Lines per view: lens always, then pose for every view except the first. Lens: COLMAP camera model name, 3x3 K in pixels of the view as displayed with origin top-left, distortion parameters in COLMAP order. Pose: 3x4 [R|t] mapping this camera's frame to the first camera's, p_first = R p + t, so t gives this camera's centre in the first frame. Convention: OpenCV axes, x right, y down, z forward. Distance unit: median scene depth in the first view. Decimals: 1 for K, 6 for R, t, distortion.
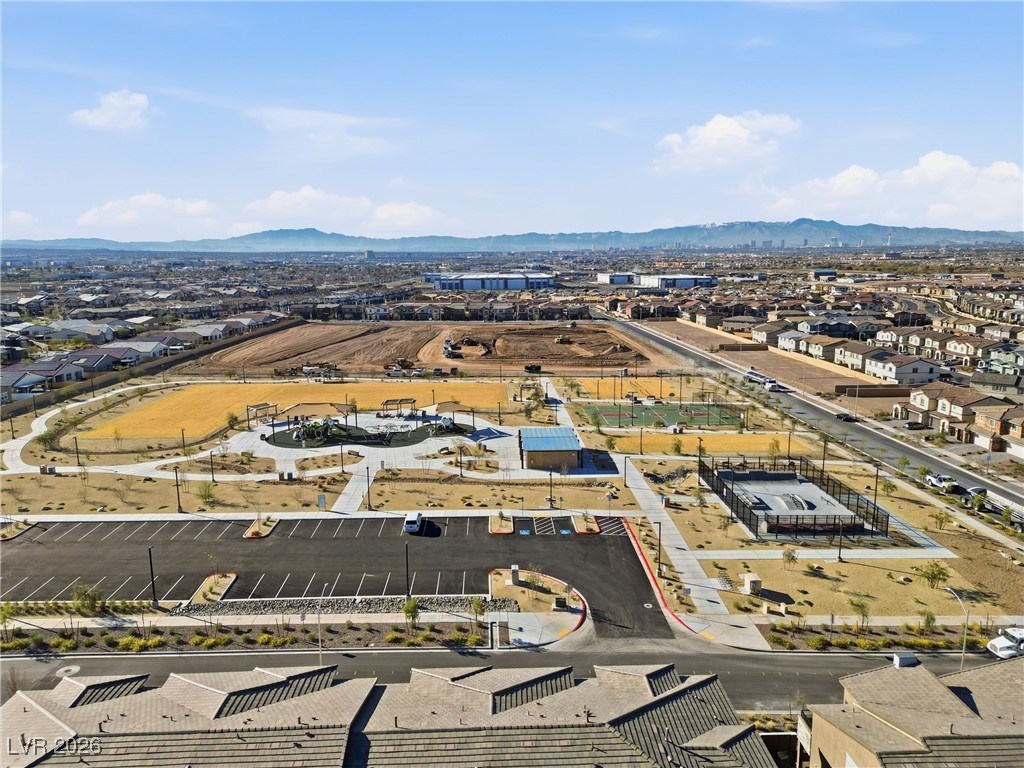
lens RADIAL K [[725.2, 0, 513.1], [0, 725.2, 381.5], [0, 0, 1]] dist [0.029120, -0.007972]
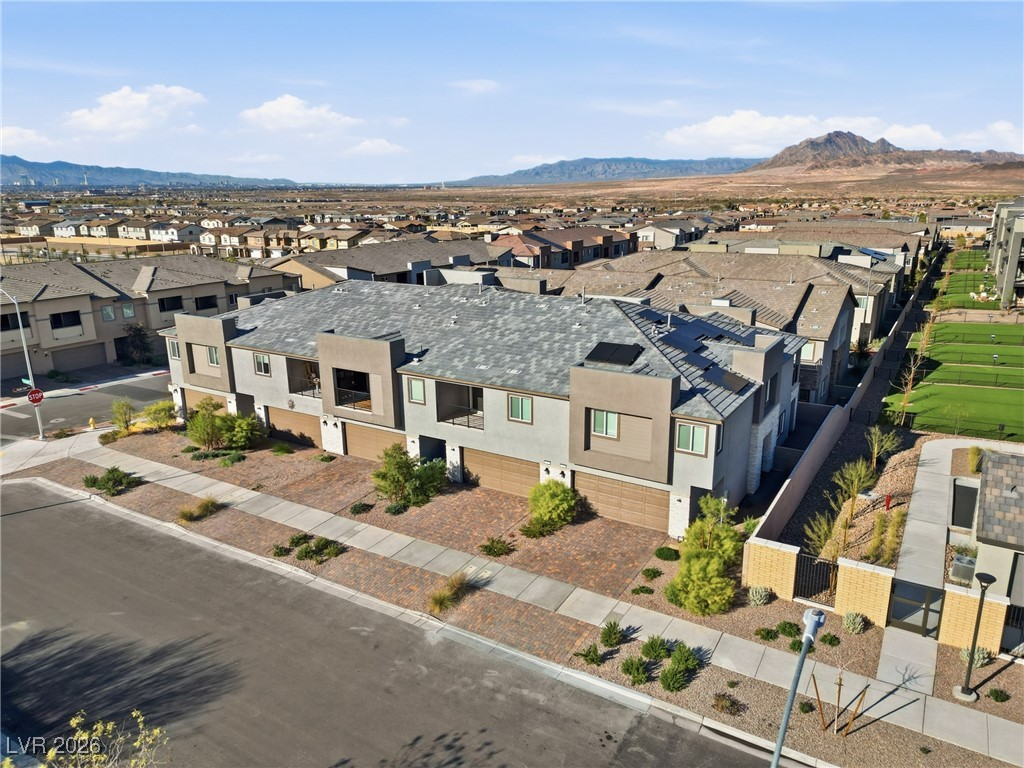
lens RADIAL K [[725.2, 0, 510.4], [0, 725.2, 381.5], [0, 0, 1]] dist [0.029120, -0.007972]
pose [[0.557458, -0.210127, 0.803173, -0.221358], [0.148638, 0.977069, 0.152456, 0.124832], [-0.816791, 0.034394, 0.575908, -0.193175]]
